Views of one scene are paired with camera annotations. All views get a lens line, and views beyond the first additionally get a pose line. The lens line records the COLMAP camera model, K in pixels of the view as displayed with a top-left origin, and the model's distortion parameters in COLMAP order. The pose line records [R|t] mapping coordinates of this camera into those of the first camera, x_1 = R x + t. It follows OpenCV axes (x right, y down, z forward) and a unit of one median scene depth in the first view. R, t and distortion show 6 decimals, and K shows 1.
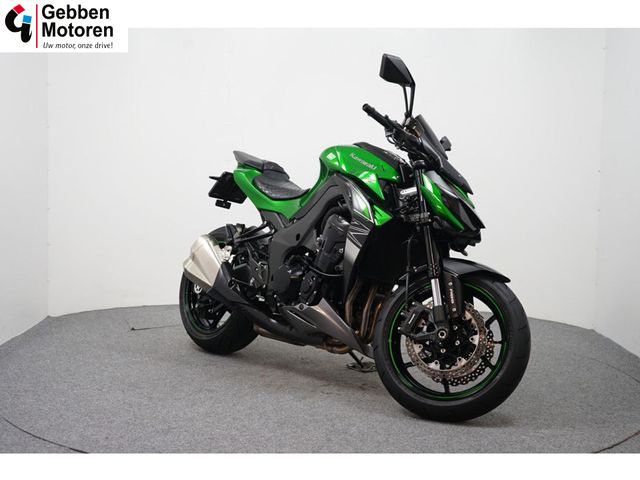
lens RADIAL K [[970.2, 0, 320.0], [0, 970.2, 240.0], [0, 0, 1]] dist [0.009716, 0.003872]
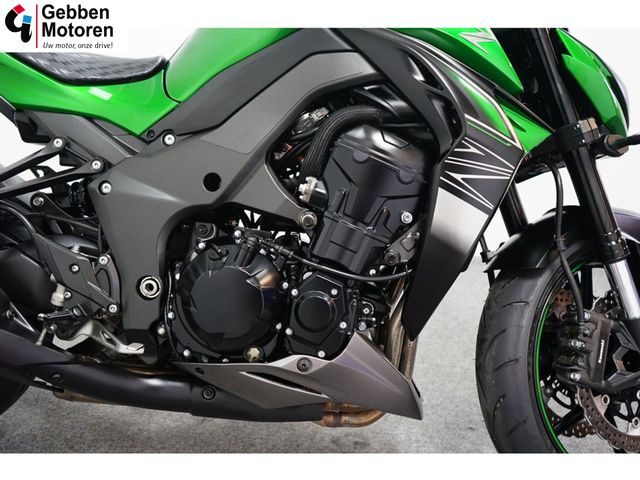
lens RADIAL K [[594.2, 0, 320.0], [0, 594.2, 240.0], [0, 0, 1]] dist [0.115910, 0.001425]
pose [[0.669560, -0.170687, 0.722880, -0.187369], [0.012545, 0.975698, 0.218762, -0.035324], [-0.742652, -0.137406, 0.655430, 0.831386]]
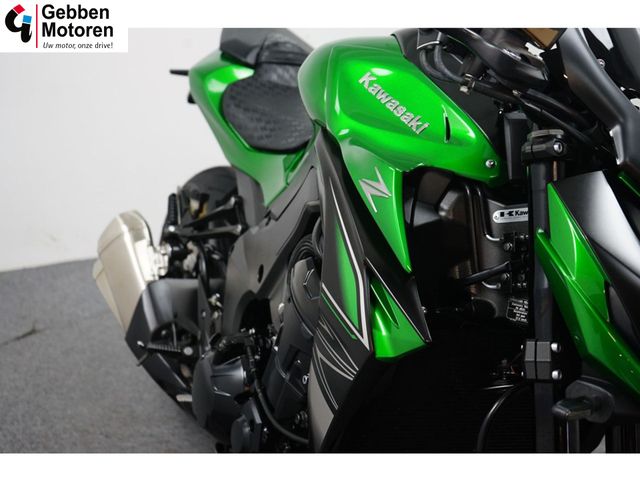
lens RADIAL K [[905.8, 0, 320.0], [0, 905.8, 240.0], [0, 0, 1]] dist [-0.000178, -0.001216]
pose [[0.952216, 0.058820, -0.299709, 0.115369], [0.019170, 0.967837, 0.250848, -0.113324], [0.304825, -0.244607, 0.920462, 0.698820]]
